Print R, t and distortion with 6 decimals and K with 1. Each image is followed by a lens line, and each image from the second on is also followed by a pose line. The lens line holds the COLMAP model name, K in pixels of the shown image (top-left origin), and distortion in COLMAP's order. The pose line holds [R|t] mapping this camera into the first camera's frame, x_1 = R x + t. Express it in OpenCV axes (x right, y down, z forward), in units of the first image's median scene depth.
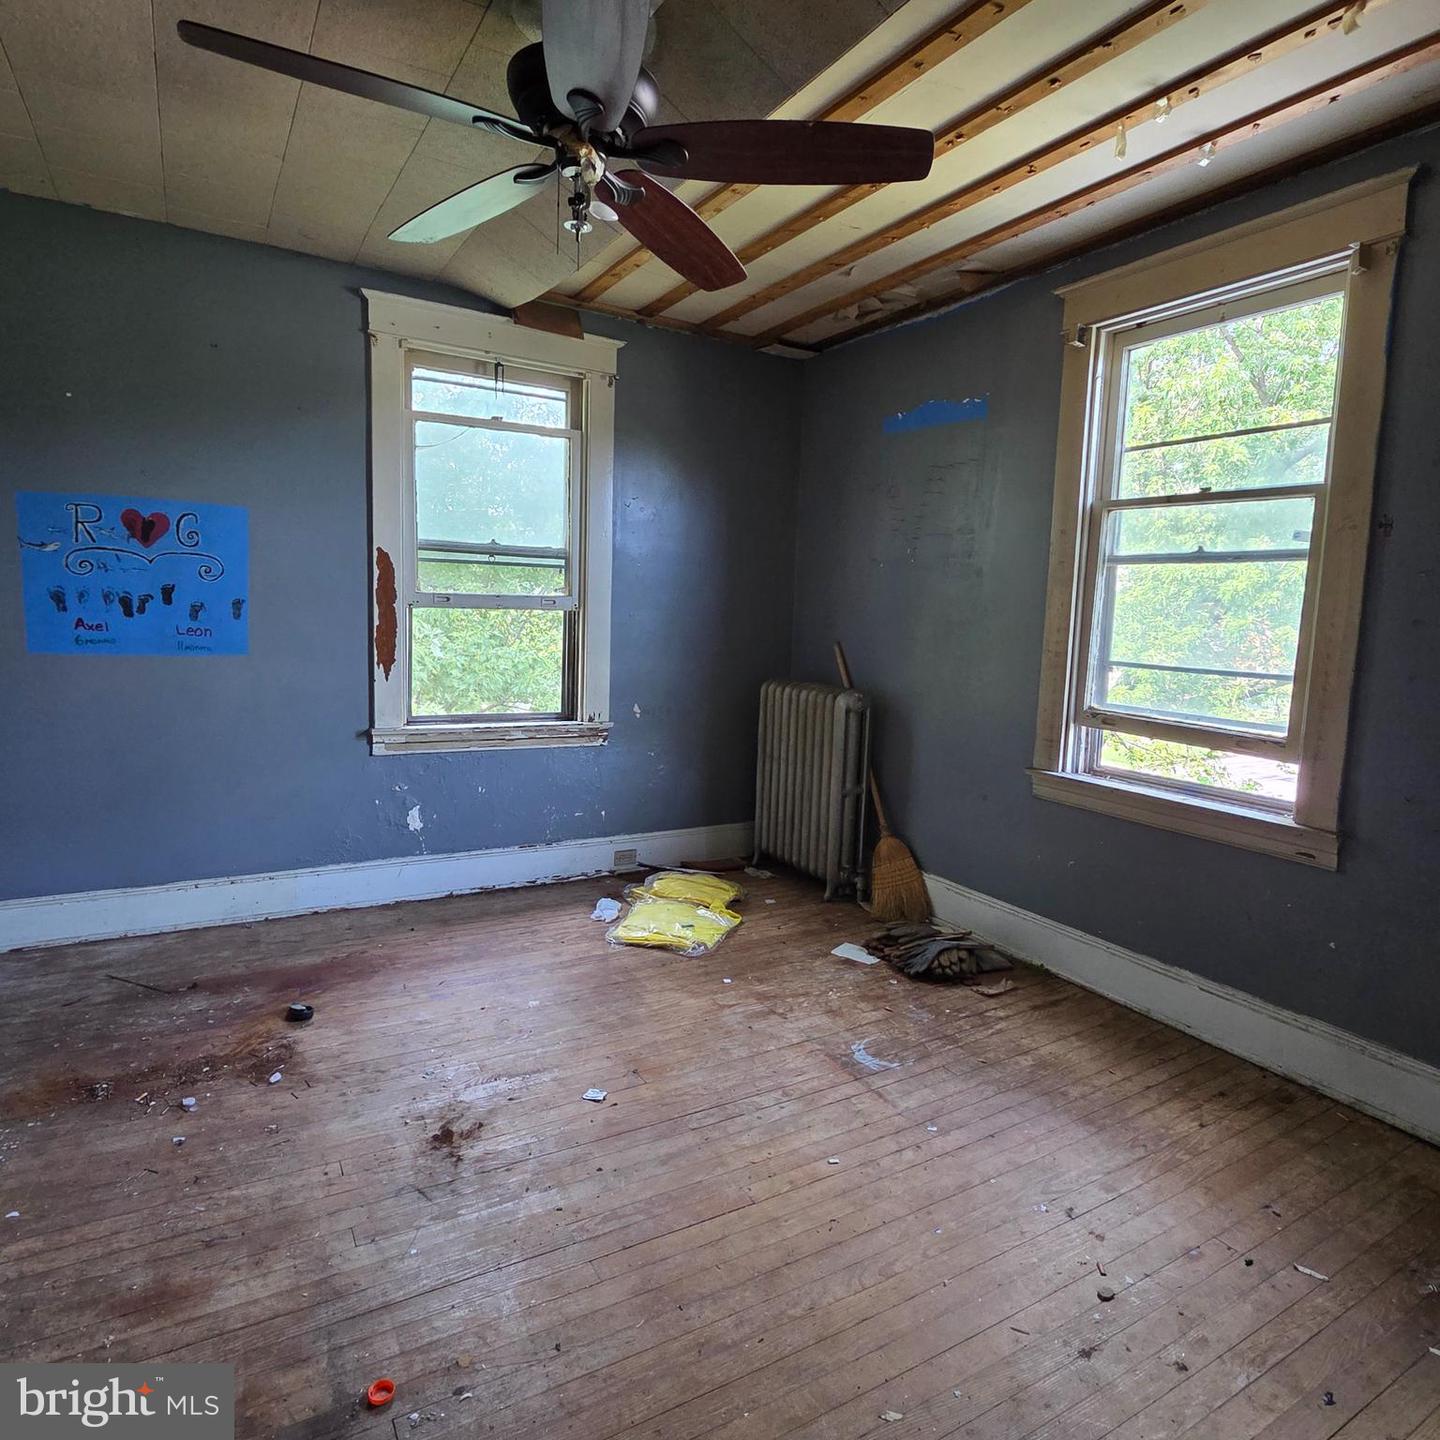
lens RADIAL K [[895.3, 0, 723.5], [0, 895.3, 717.0], [0, 0, 1]] dist [0.006278, -0.005518]
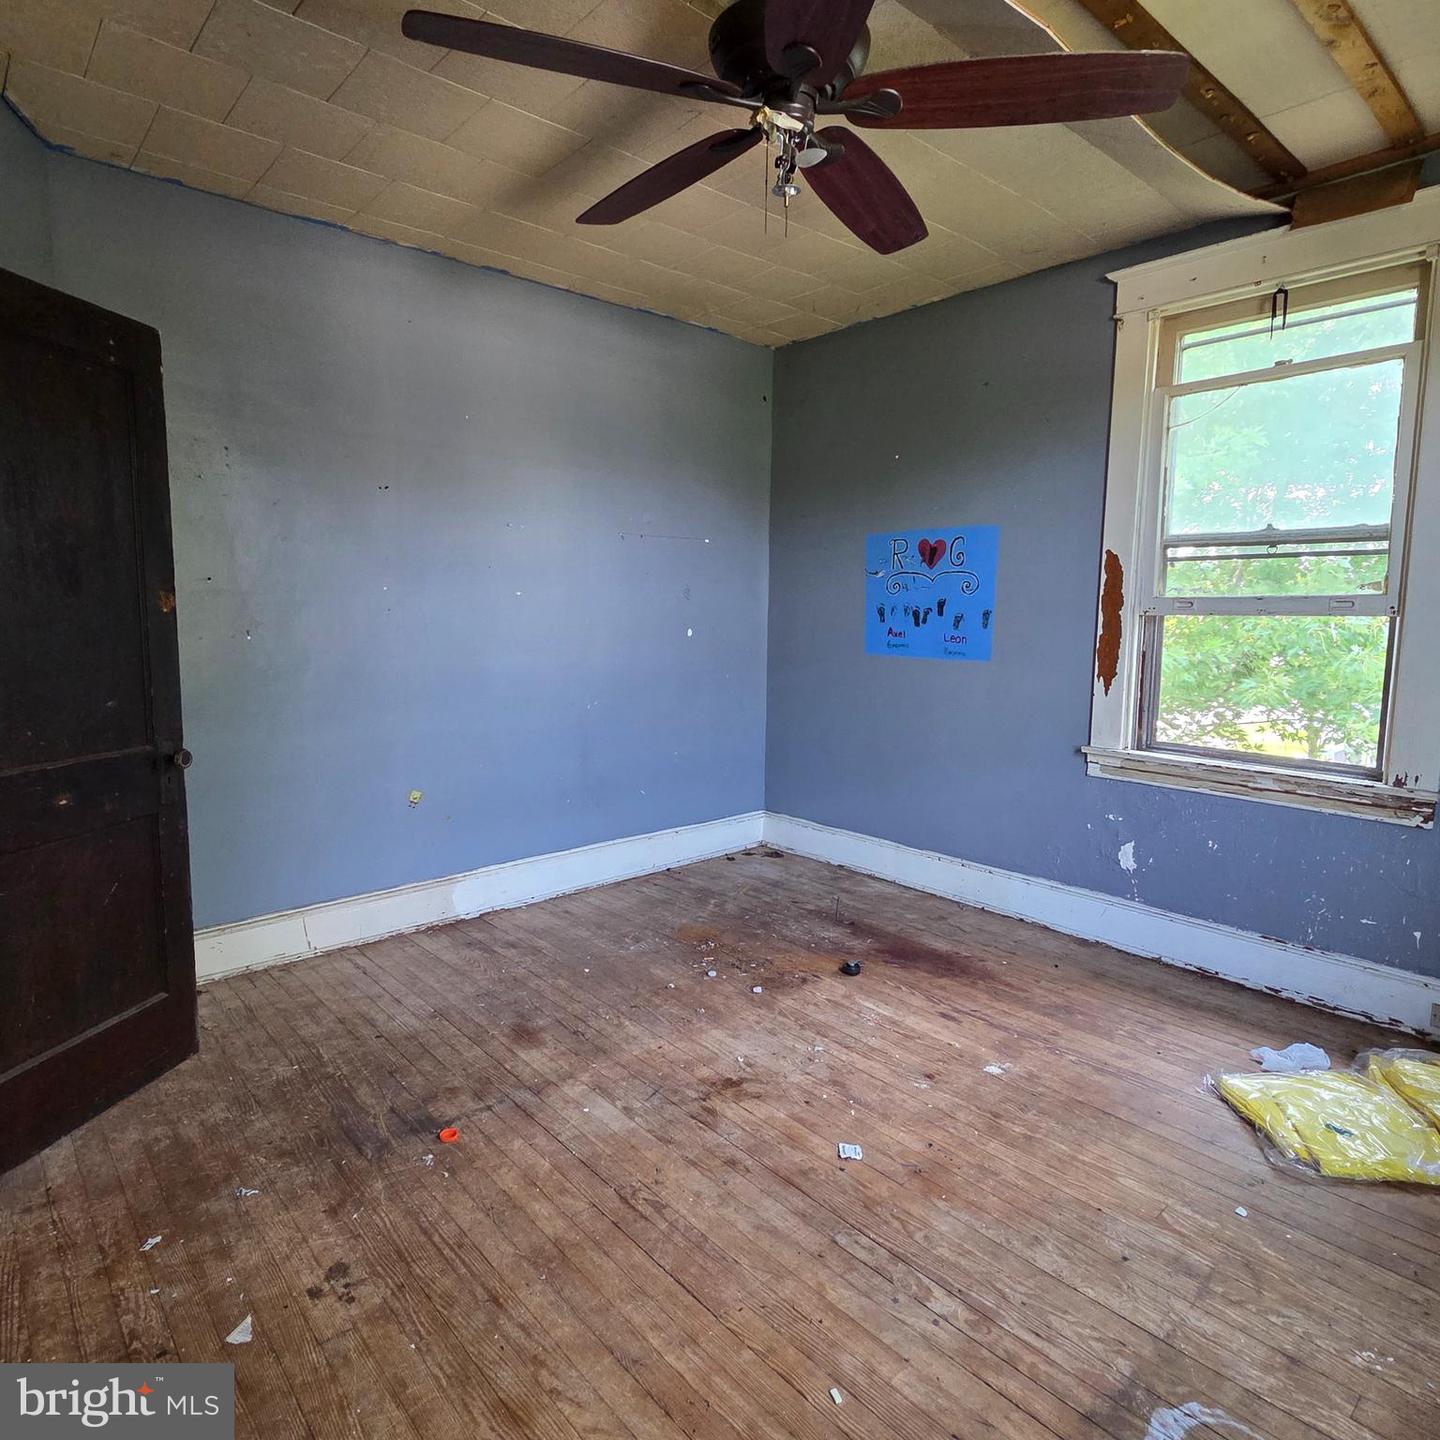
lens RADIAL K [[895.3, 0, 723.2], [0, 895.3, 717.1], [0, 0, 1]] dist [0.006278, -0.005518]
pose [[0.192151, 0.082416, -0.977899, 0.448073], [-0.128006, 0.990059, 0.058289, -0.022719], [0.972981, 0.113976, 0.200791, 0.449888]]
